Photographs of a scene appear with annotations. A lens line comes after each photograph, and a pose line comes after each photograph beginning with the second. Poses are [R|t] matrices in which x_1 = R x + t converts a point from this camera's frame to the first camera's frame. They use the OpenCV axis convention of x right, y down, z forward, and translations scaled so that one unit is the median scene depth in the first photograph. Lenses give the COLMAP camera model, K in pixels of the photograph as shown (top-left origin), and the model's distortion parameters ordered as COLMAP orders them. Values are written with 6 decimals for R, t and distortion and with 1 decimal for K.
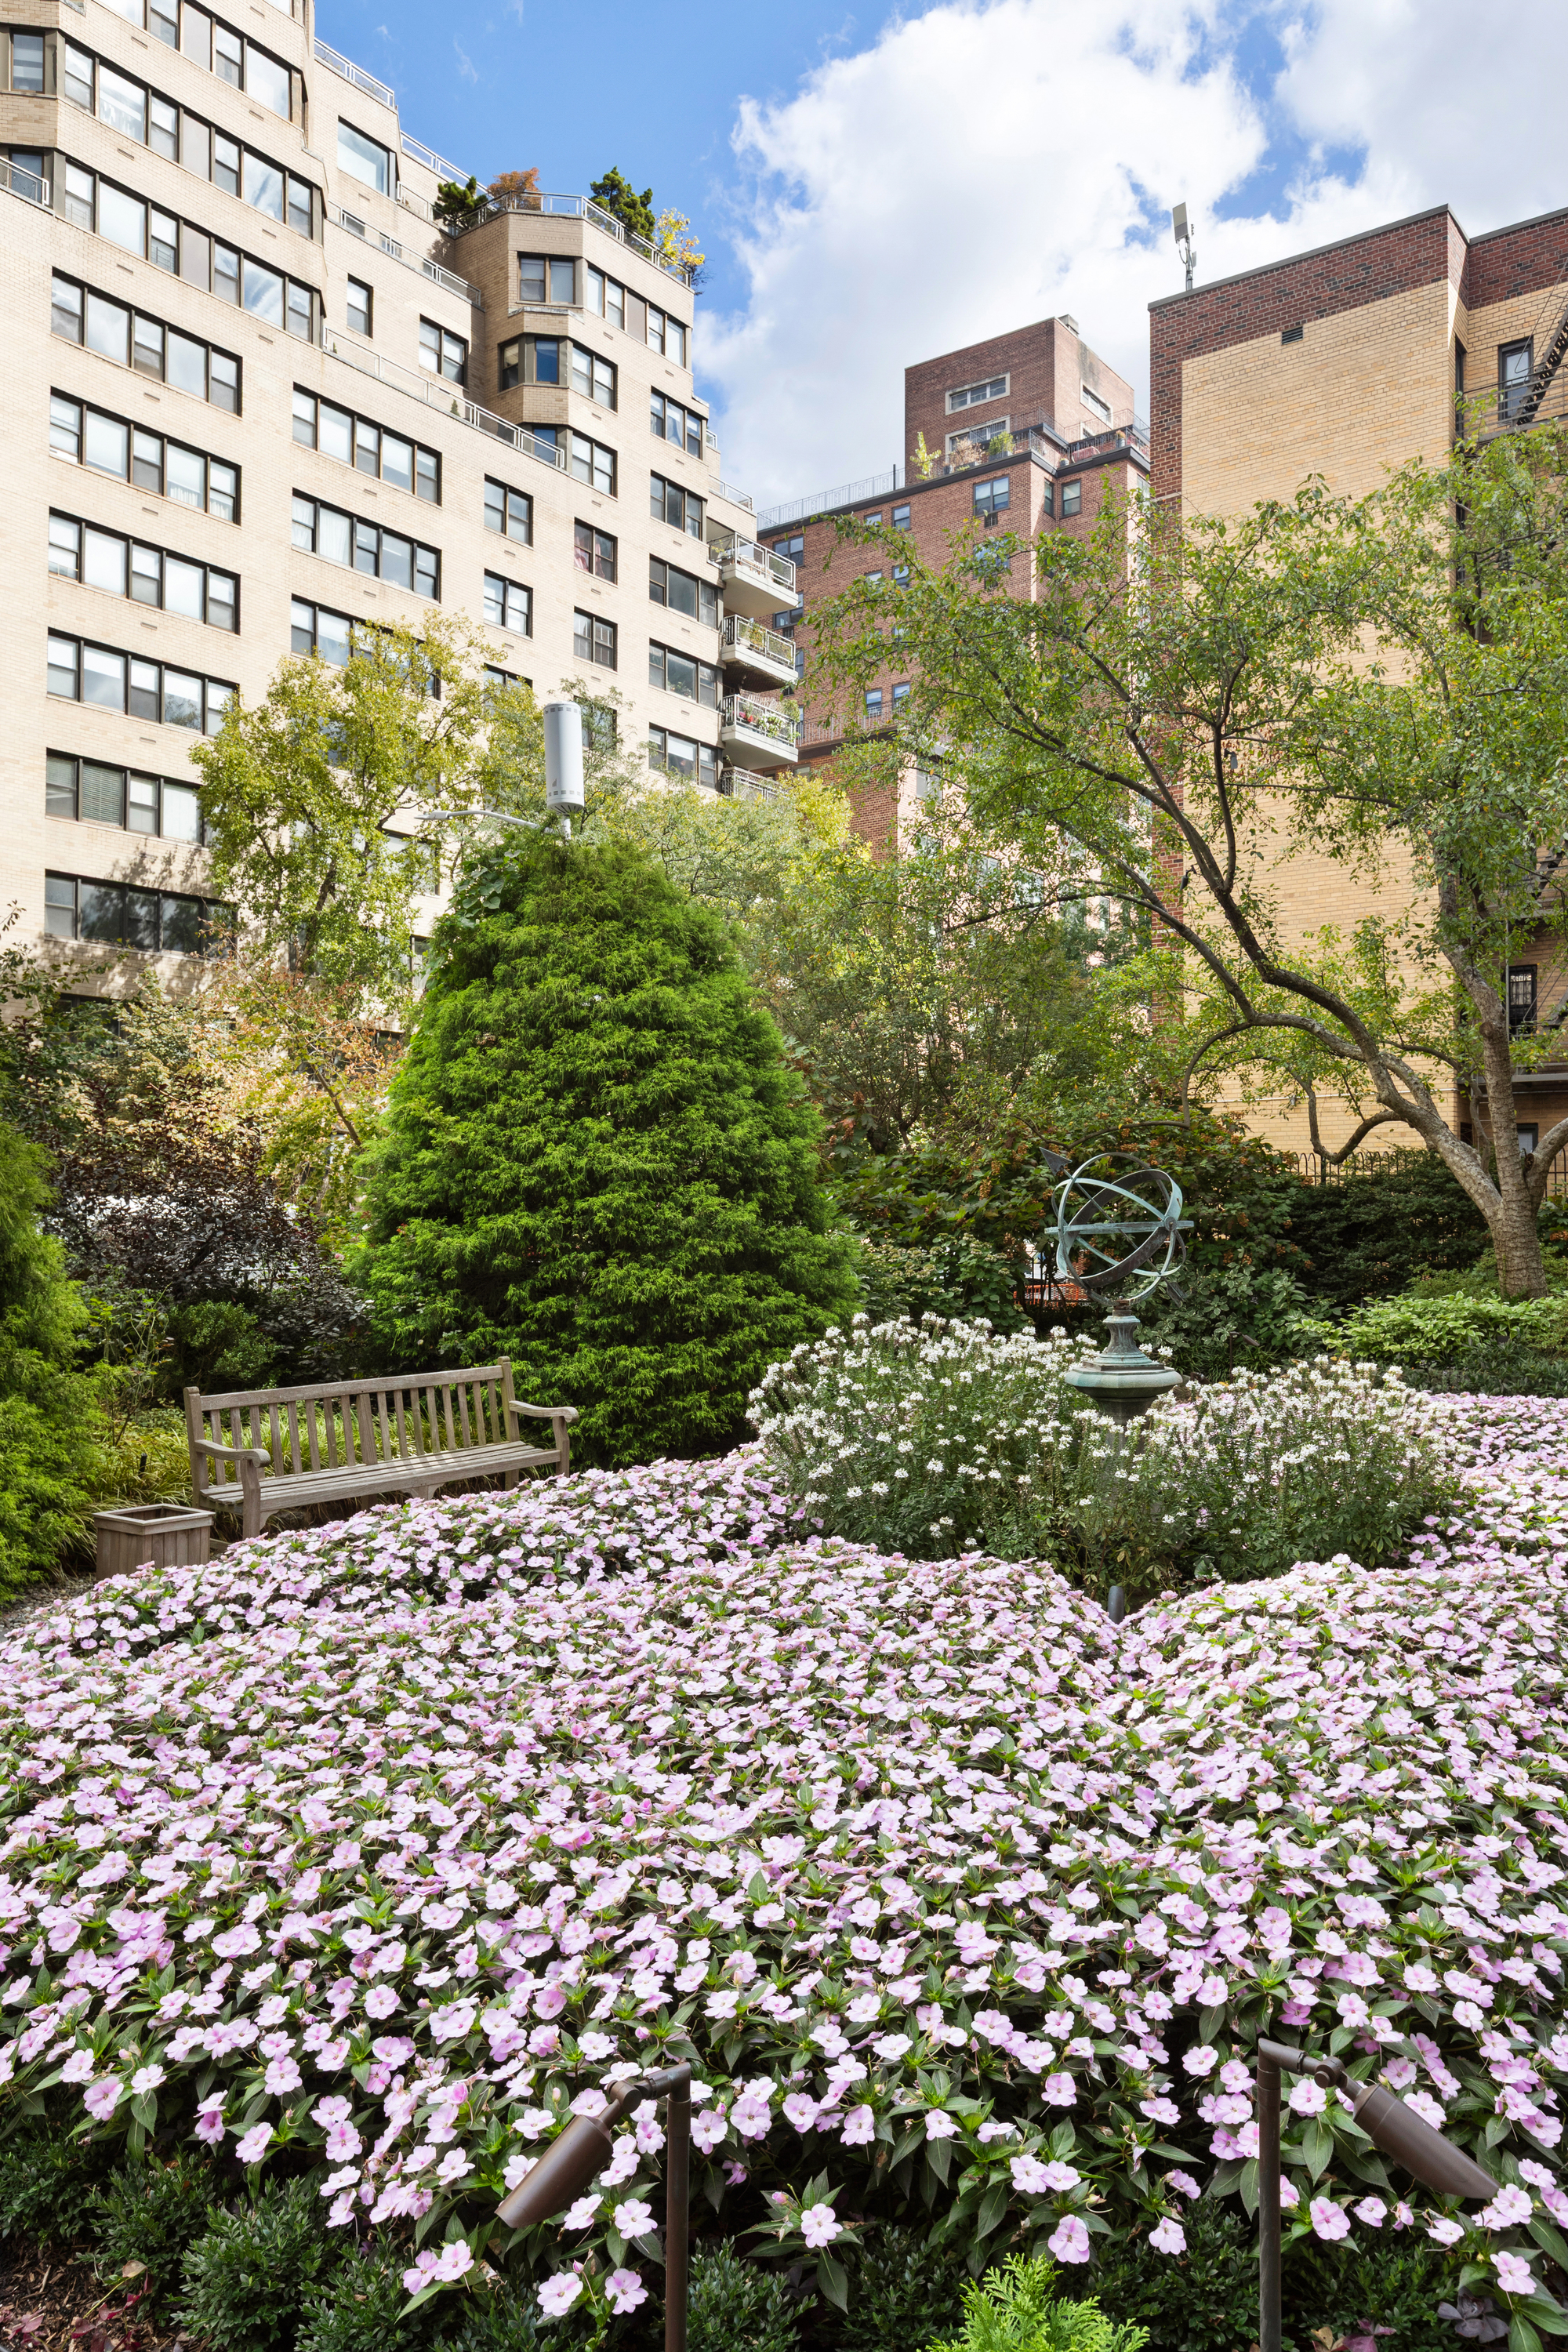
lens RADIAL K [[1719.8, 0, 784.0], [0, 1719.8, 1176.0], [0, 0, 1]] dist [0.041368, -0.046801]
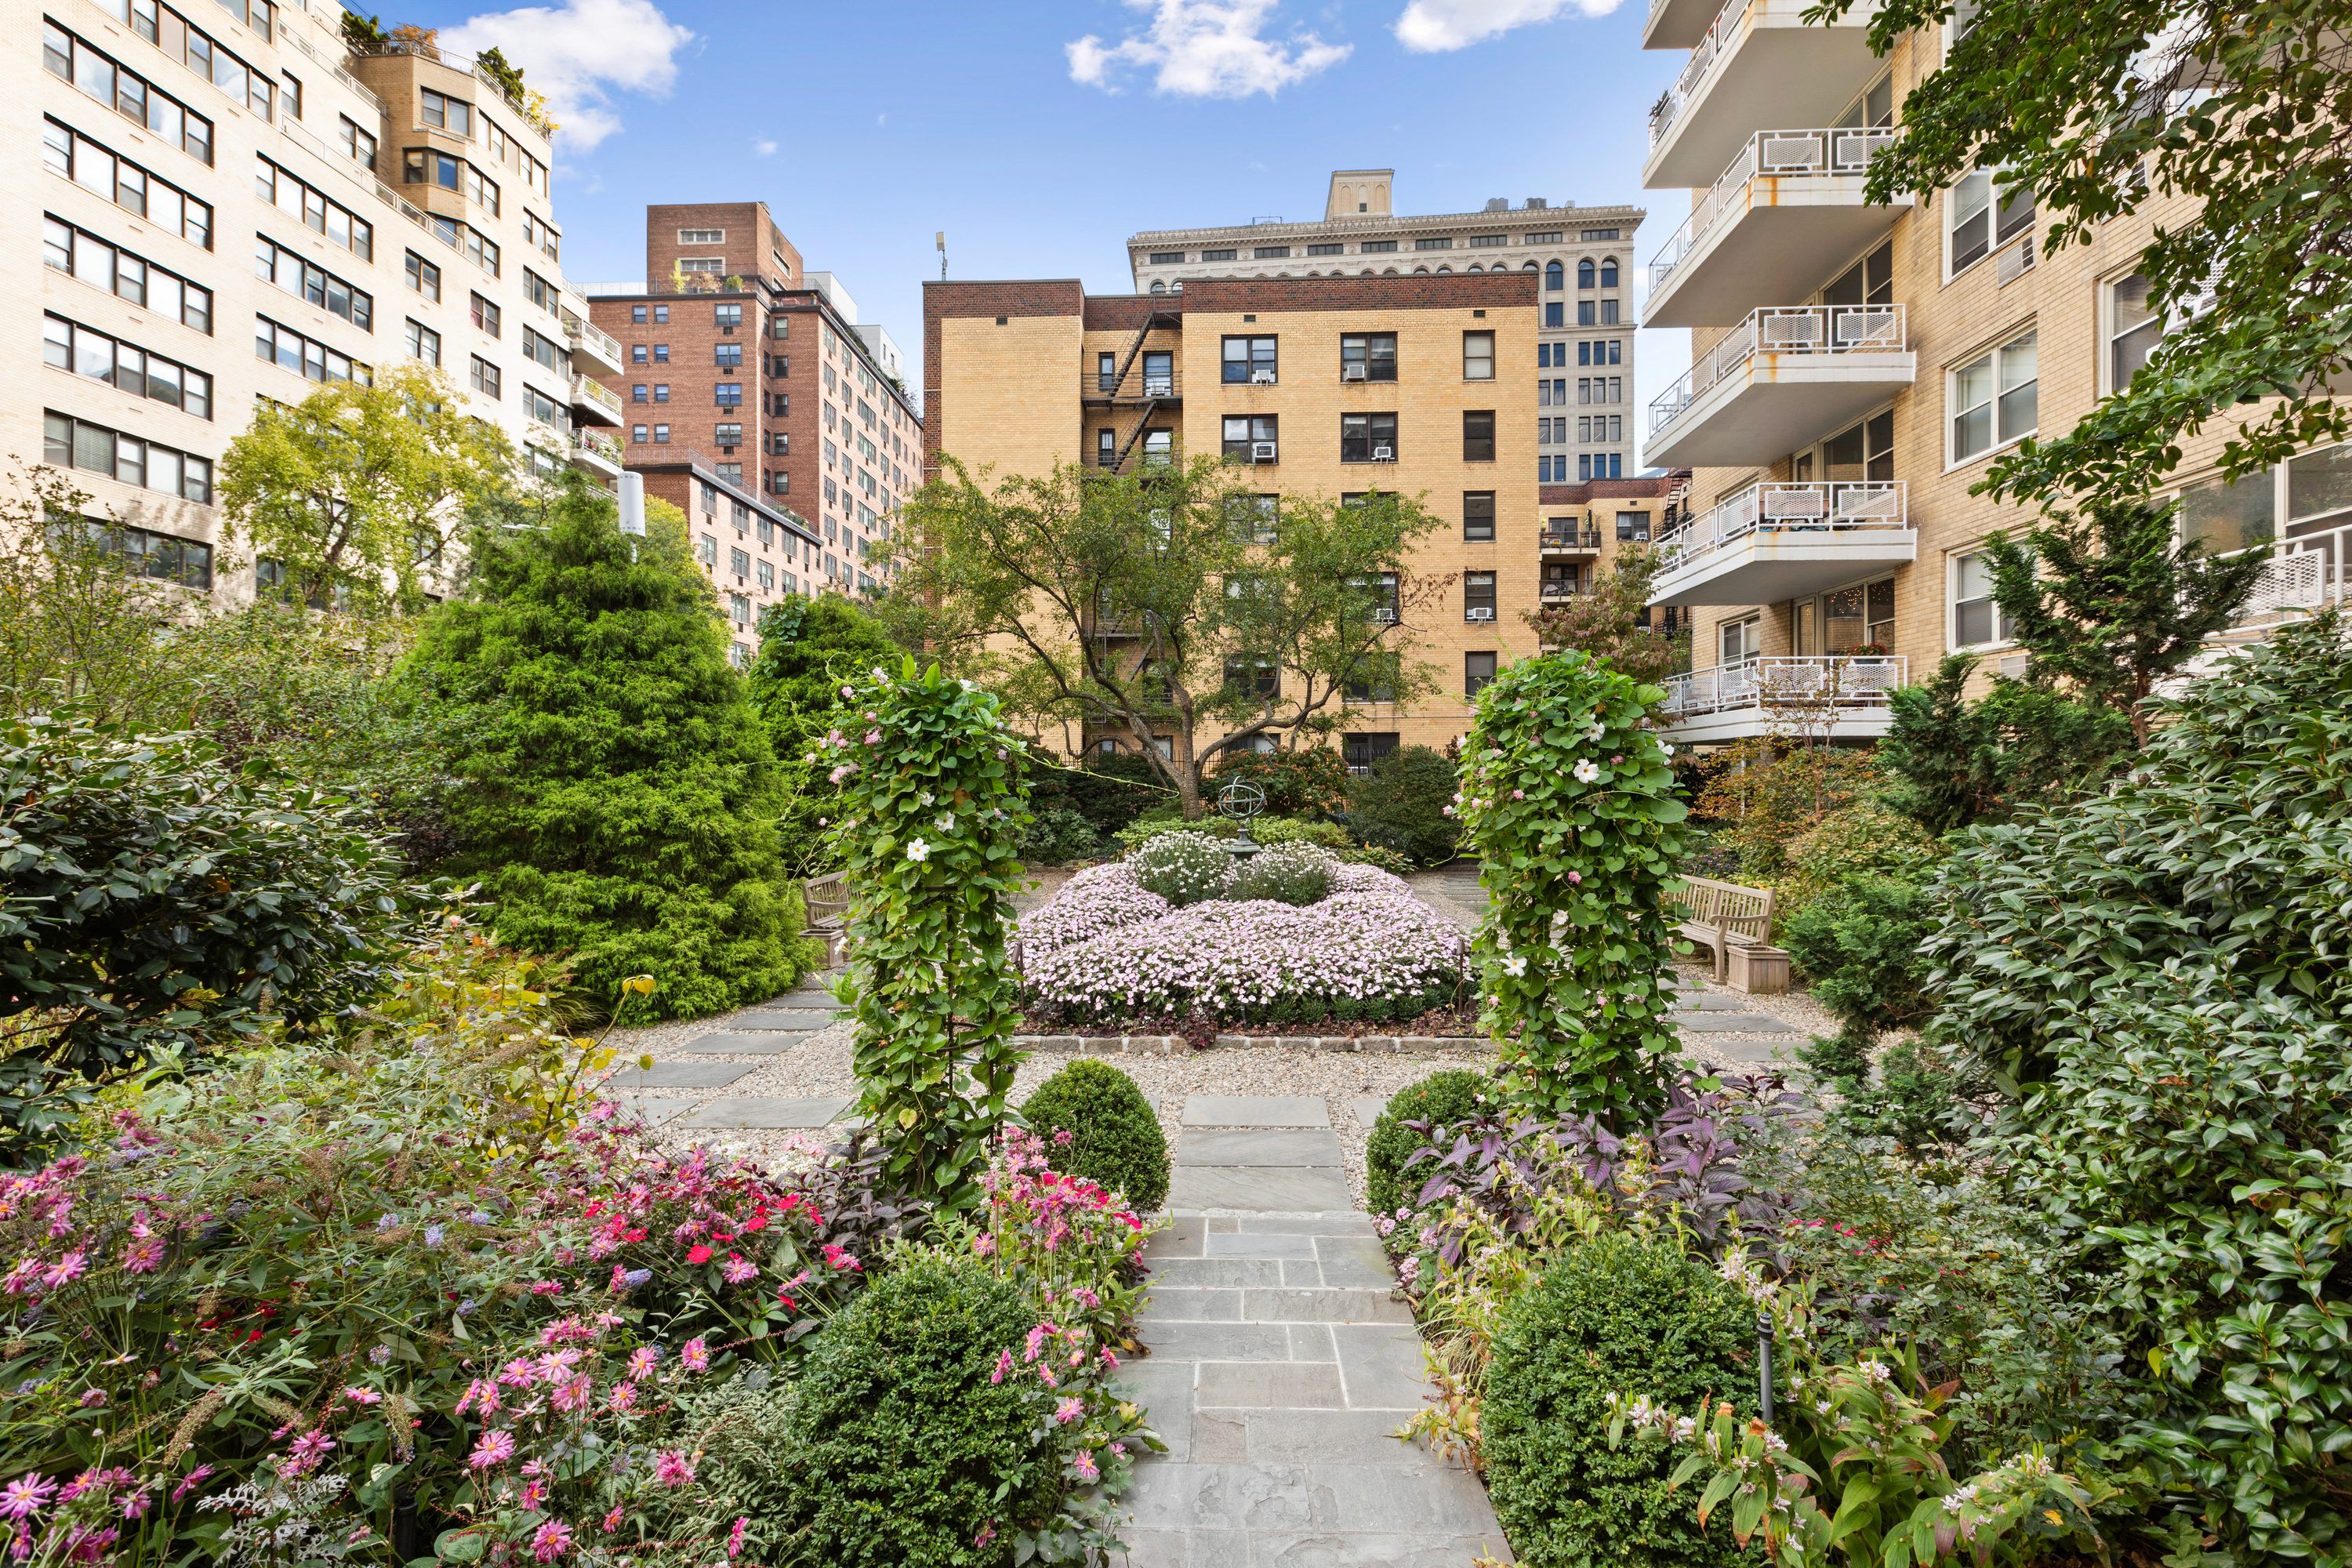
lens RADIAL K [[1122.4, 0, 1176.0], [0, 1122.4, 784.0], [0, 0, 1]] dist [0.000853, -0.001252]
pose [[0.825175, -0.007318, 0.564829, -0.168099], [-0.010671, 0.999536, 0.028540, -0.008023], [-0.564776, -0.029578, 0.824714, -0.096647]]
